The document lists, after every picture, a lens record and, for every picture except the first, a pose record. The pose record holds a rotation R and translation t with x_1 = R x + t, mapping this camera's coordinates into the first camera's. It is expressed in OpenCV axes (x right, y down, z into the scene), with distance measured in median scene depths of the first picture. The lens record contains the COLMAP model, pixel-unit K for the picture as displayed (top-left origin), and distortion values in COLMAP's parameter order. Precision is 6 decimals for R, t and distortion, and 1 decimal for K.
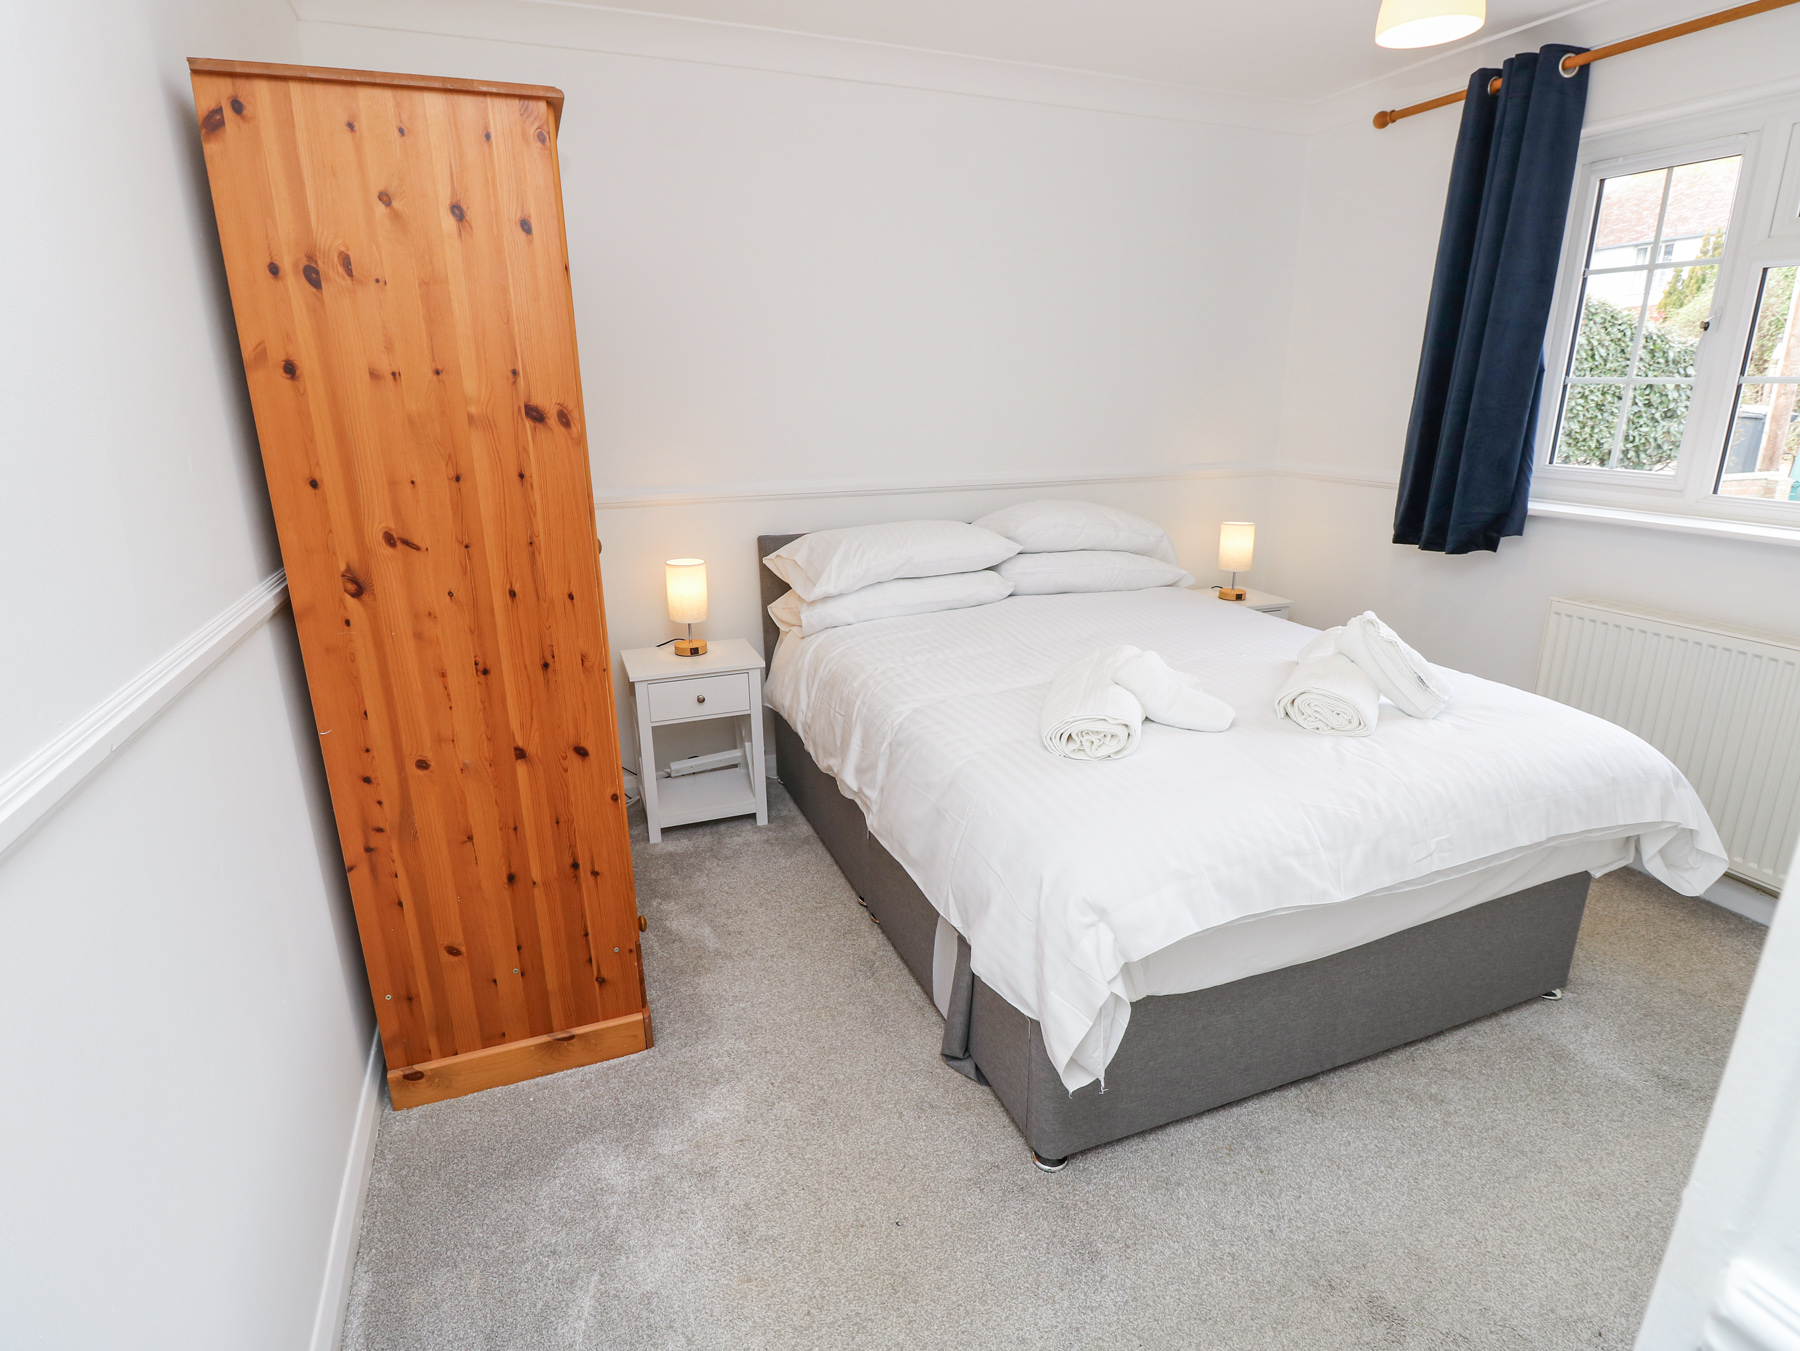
lens RADIAL K [[935.2, 0, 896.9], [0, 935.2, 663.7], [0, 0, 1]] dist [0.007269, -0.018181]
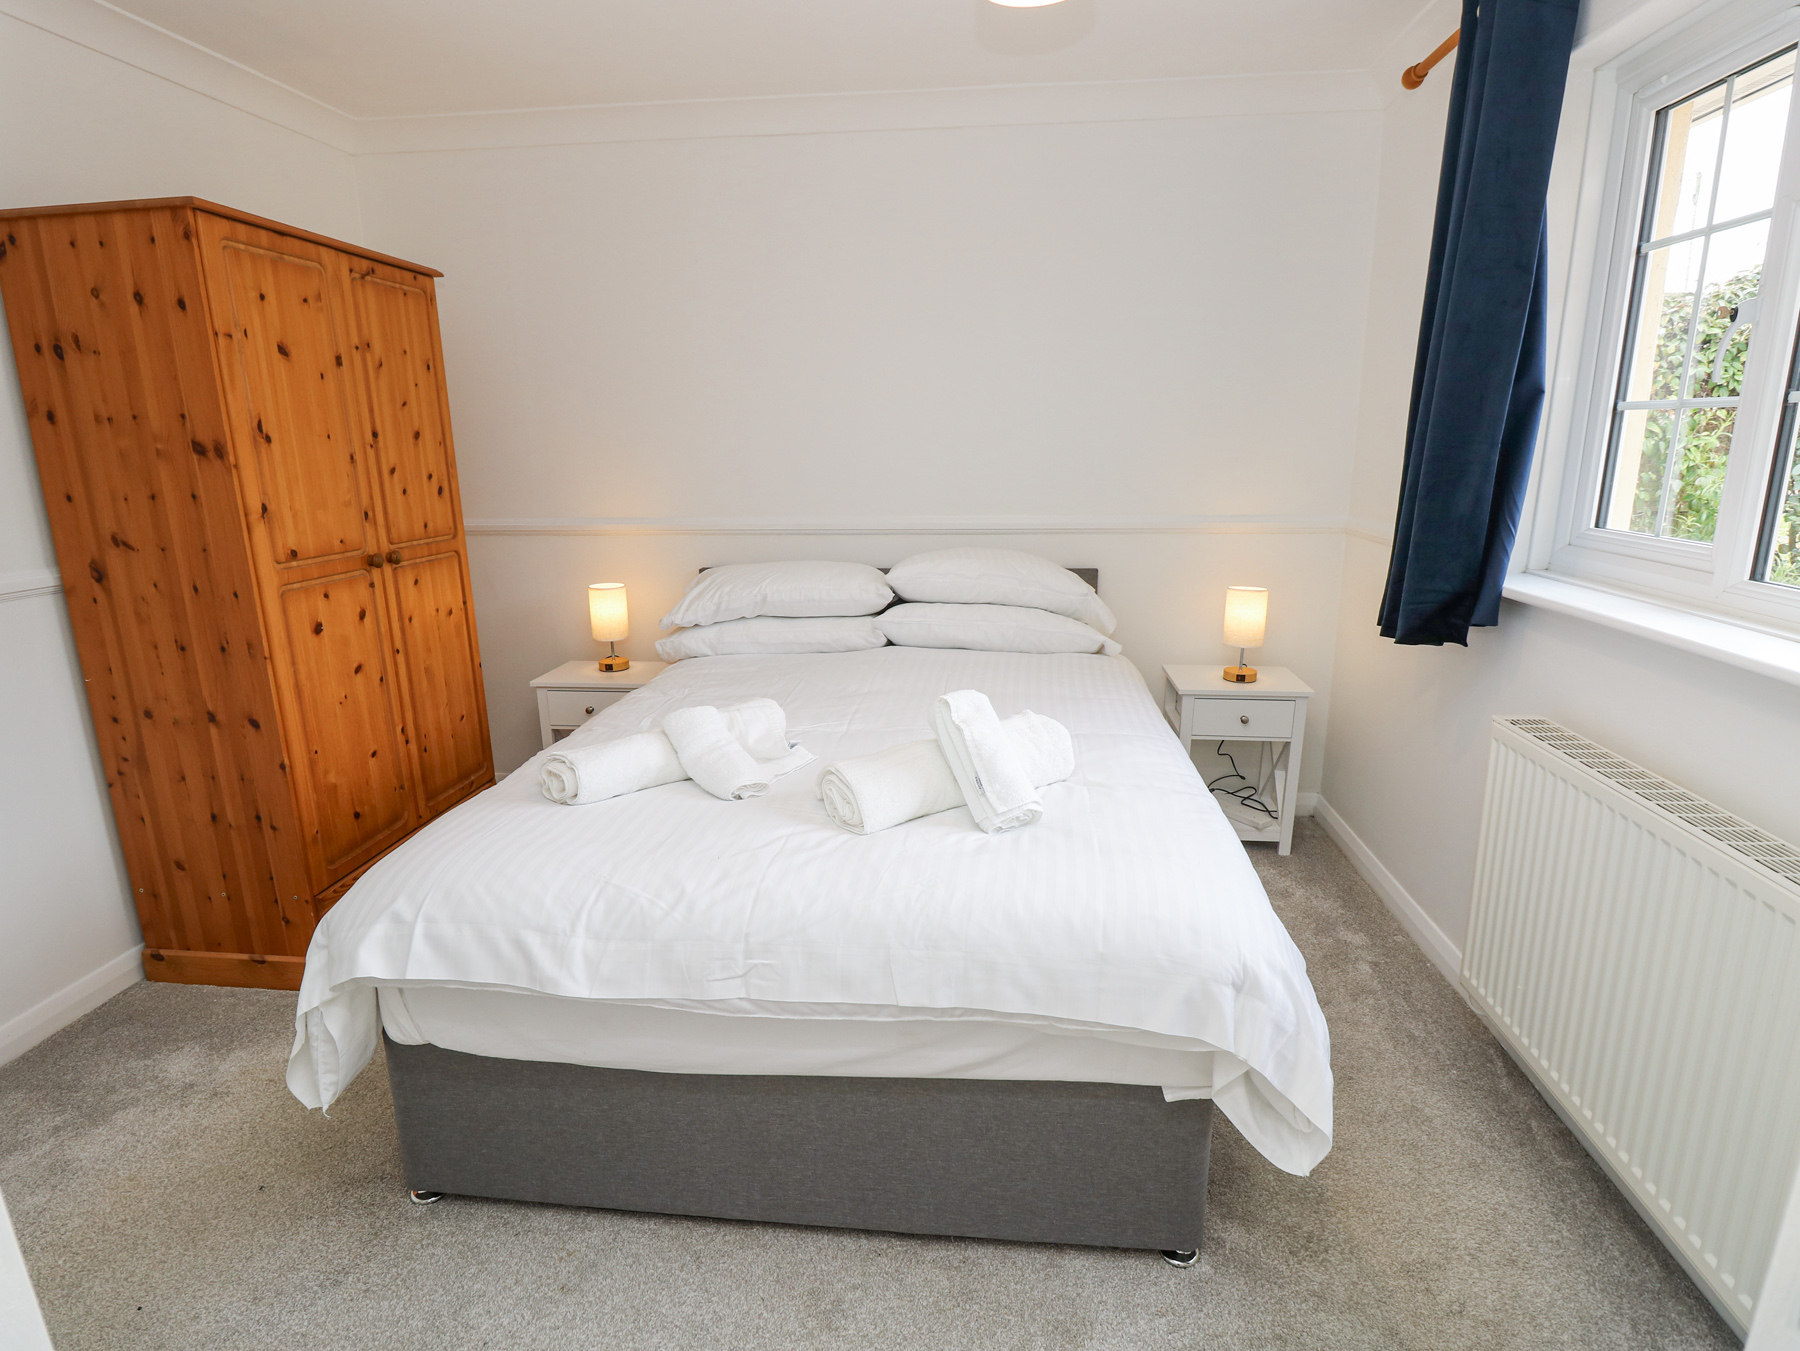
lens RADIAL K [[935.2, 0, 896.9], [0, 935.2, 663.7], [0, 0, 1]] dist [0.007269, -0.018181]
pose [[0.886532, 0.102695, -0.451126, 0.978255], [-0.124577, 0.992028, -0.018988, -0.066512], [0.445579, 0.073033, 0.892258, 0.294863]]
